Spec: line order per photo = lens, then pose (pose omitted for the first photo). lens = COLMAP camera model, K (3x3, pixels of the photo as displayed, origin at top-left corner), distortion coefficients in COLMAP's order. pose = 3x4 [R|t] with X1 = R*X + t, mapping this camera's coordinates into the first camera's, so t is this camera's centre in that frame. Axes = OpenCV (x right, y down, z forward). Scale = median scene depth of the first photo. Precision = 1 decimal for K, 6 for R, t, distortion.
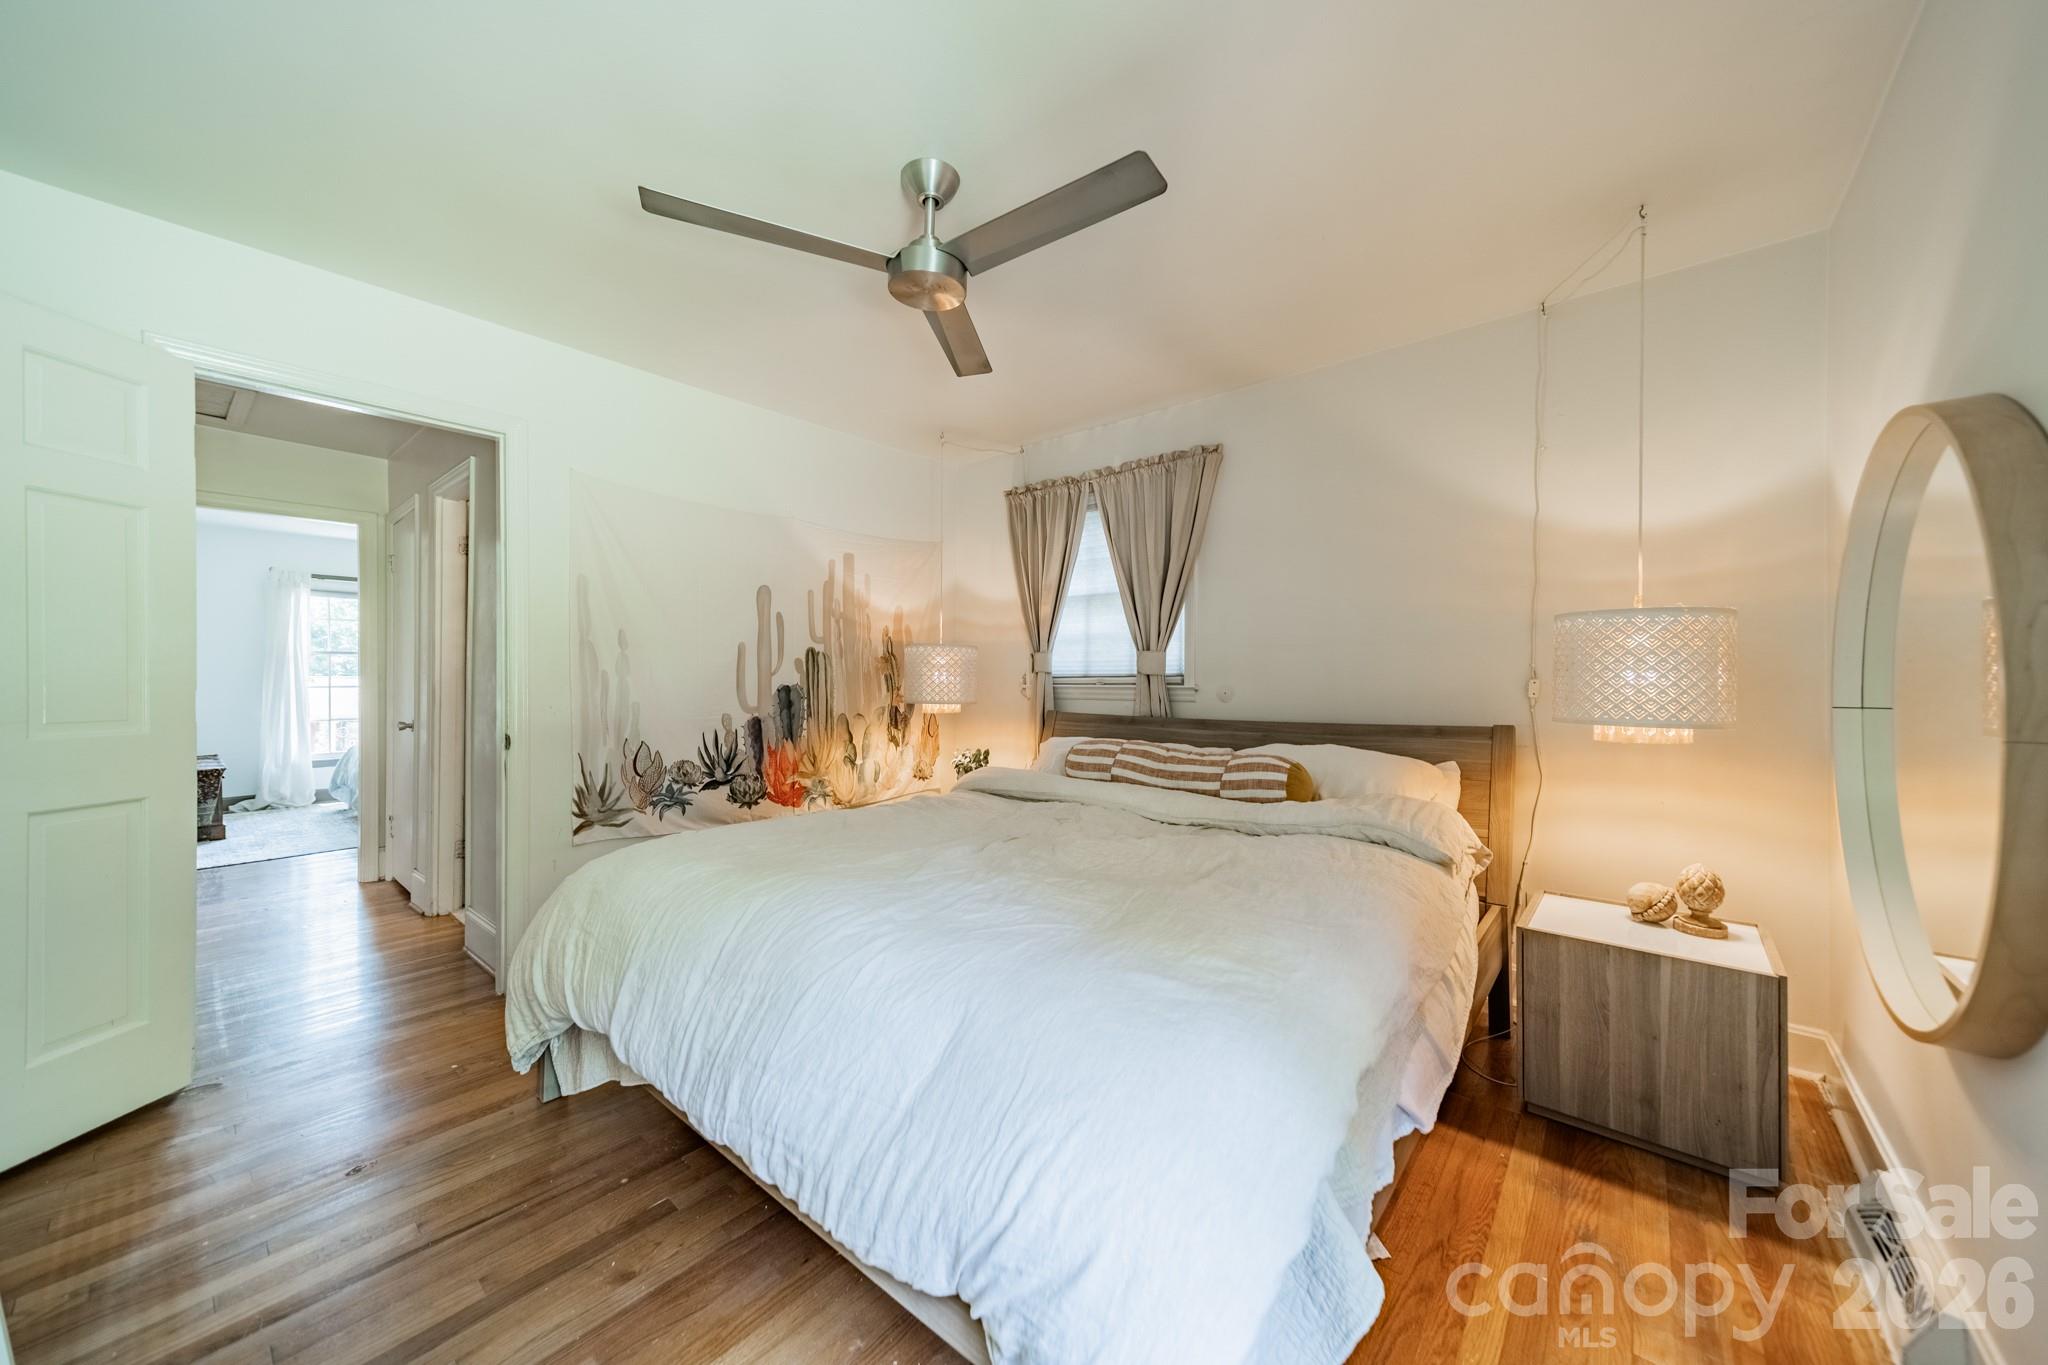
lens RADIAL K [[722.0, 0, 1032.9], [0, 722.0, 671.0], [0, 0, 1]] dist [0.000992, 0.000063]
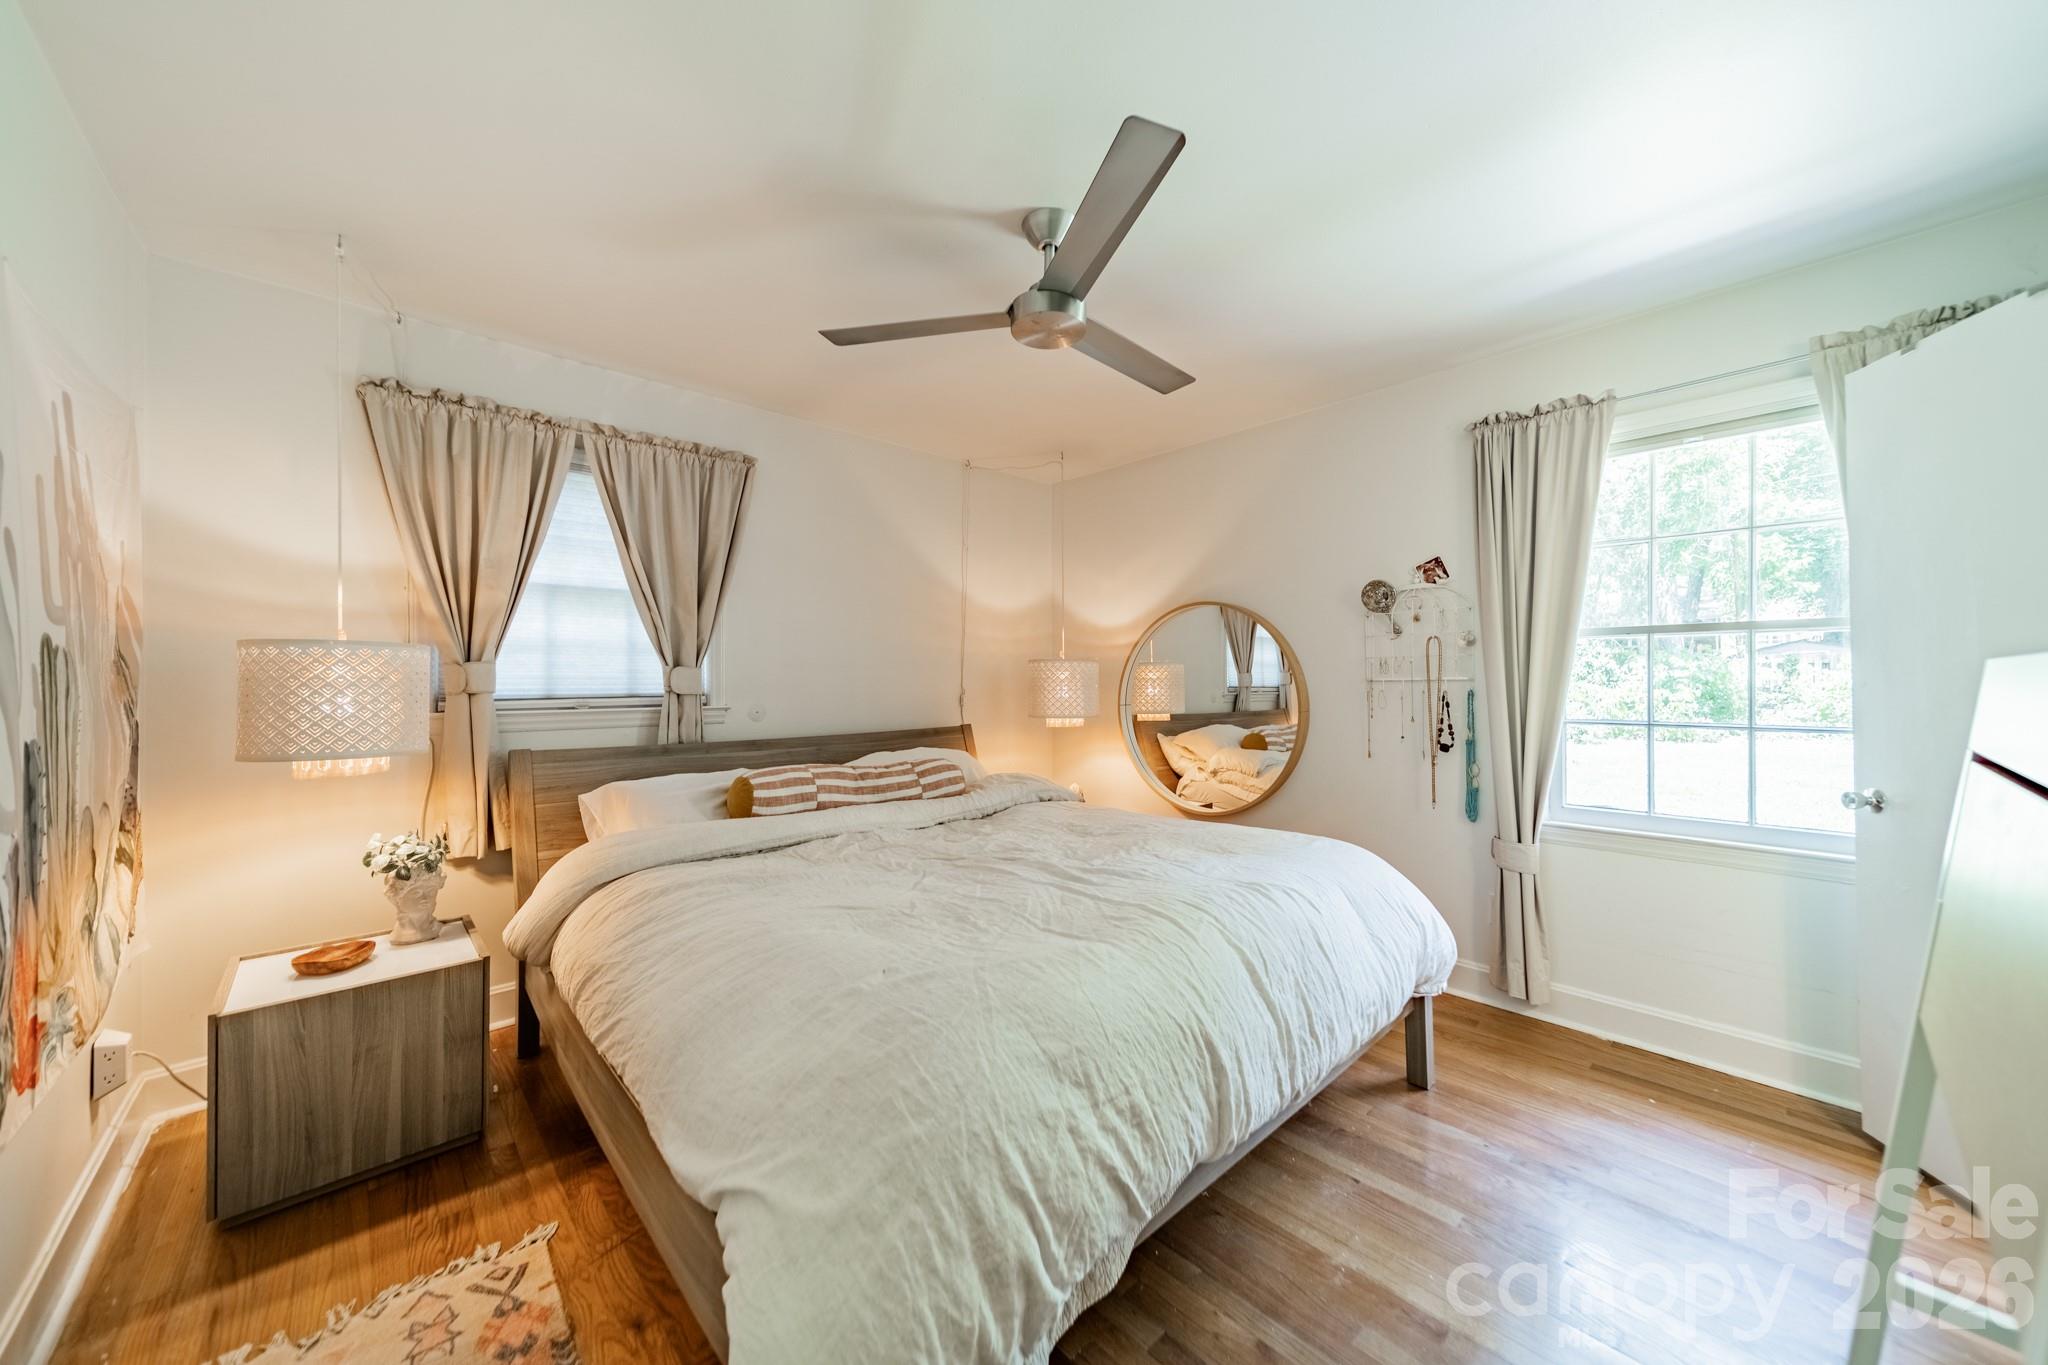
lens RADIAL K [[721.5, 0, 1018.6], [0, 721.5, 676.9], [0, 0, 1]] dist [0.000167, 0.000035]
pose [[0.133028, 0.008553, 0.991075, -0.641113], [-0.005628, 0.999953, -0.007874, -0.011752], [-0.991096, -0.004530, 0.133070, 0.497094]]
